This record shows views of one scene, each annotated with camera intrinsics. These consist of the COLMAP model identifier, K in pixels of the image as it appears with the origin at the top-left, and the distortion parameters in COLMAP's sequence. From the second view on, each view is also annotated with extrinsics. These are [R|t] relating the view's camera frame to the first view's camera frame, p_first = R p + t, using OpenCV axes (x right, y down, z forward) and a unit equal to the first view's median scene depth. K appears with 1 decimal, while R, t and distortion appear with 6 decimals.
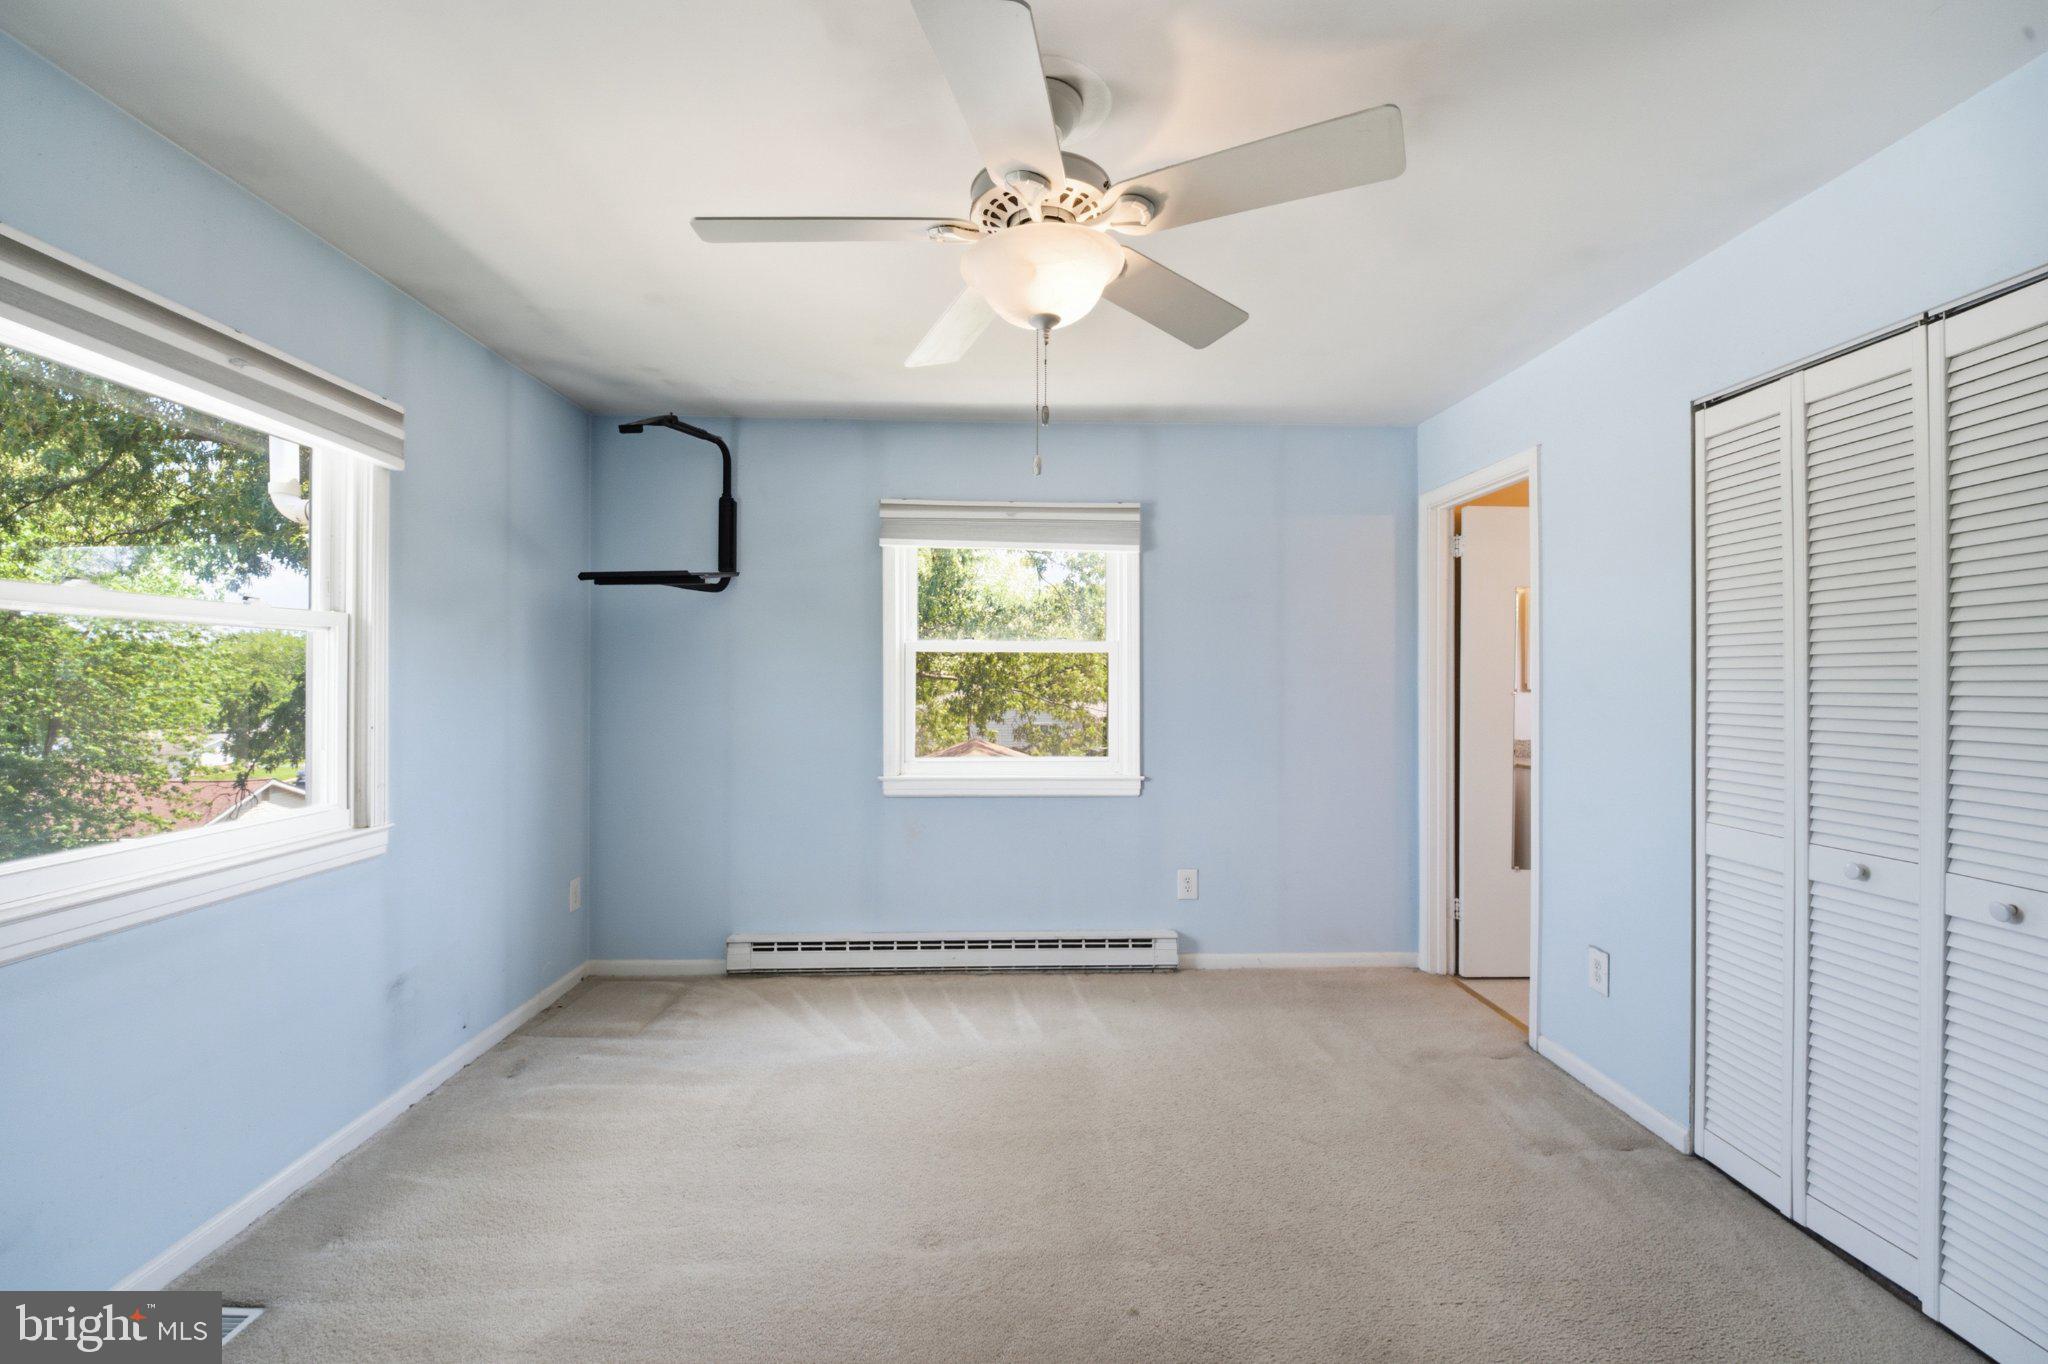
lens RADIAL K [[878.7, 0, 1018.5], [0, 878.7, 678.1], [0, 0, 1]] dist [0.030419, -0.001725]
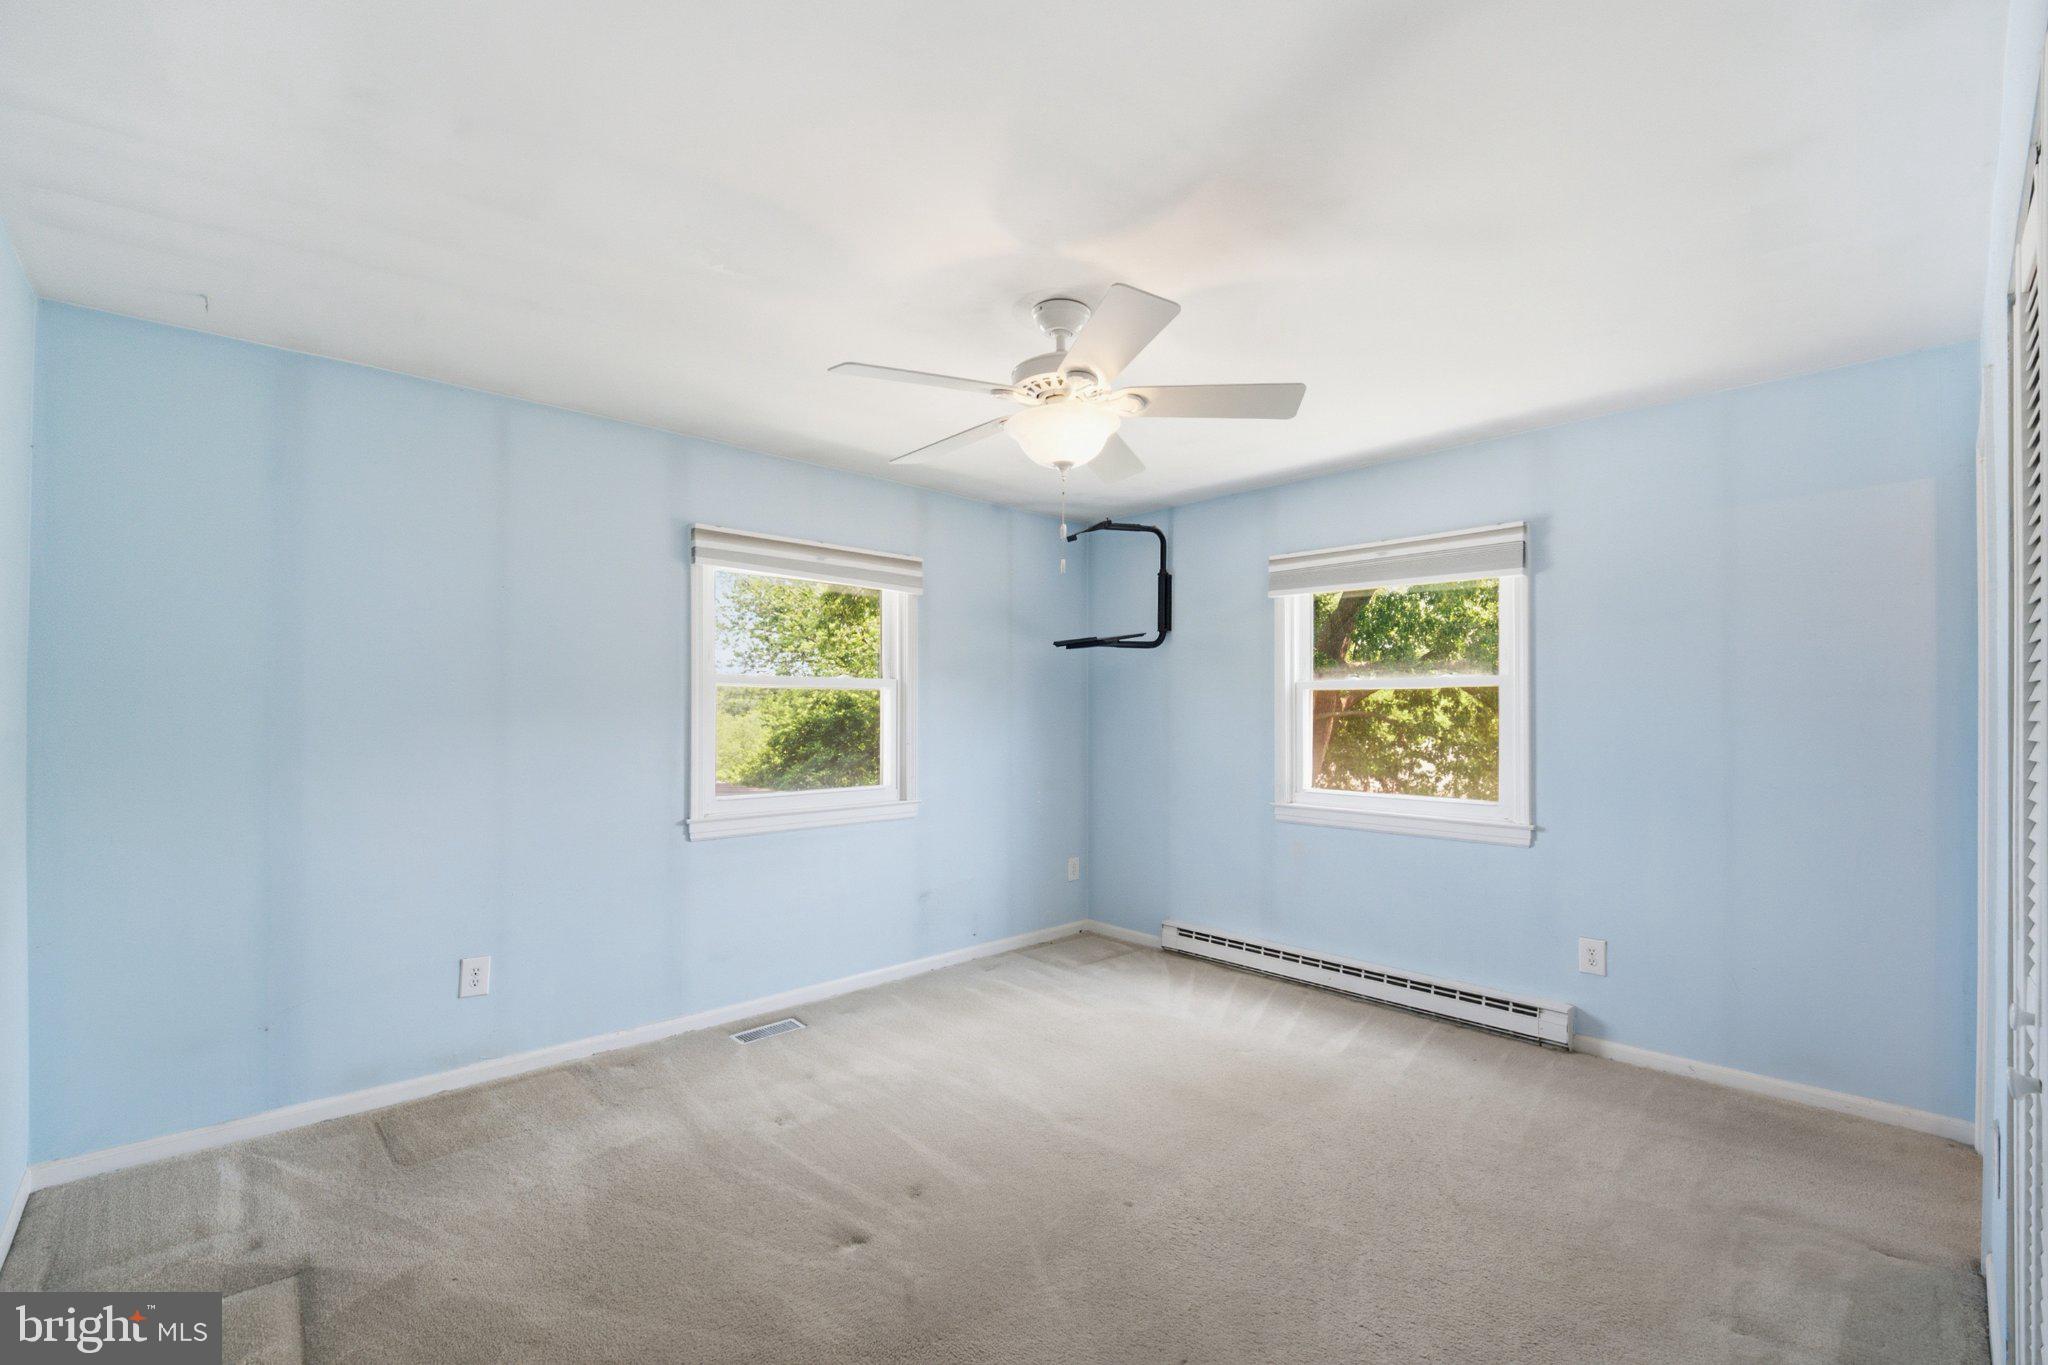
lens RADIAL K [[878.7, 0, 1016.6], [0, 878.7, 699.8], [0, 0, 1]] dist [0.030419, -0.001725]
pose [[0.669747, -0.010916, -0.742509, 0.478697], [0.000946, 0.999904, -0.013847, -0.004271], [0.742588, 0.008572, 0.669693, -0.000295]]
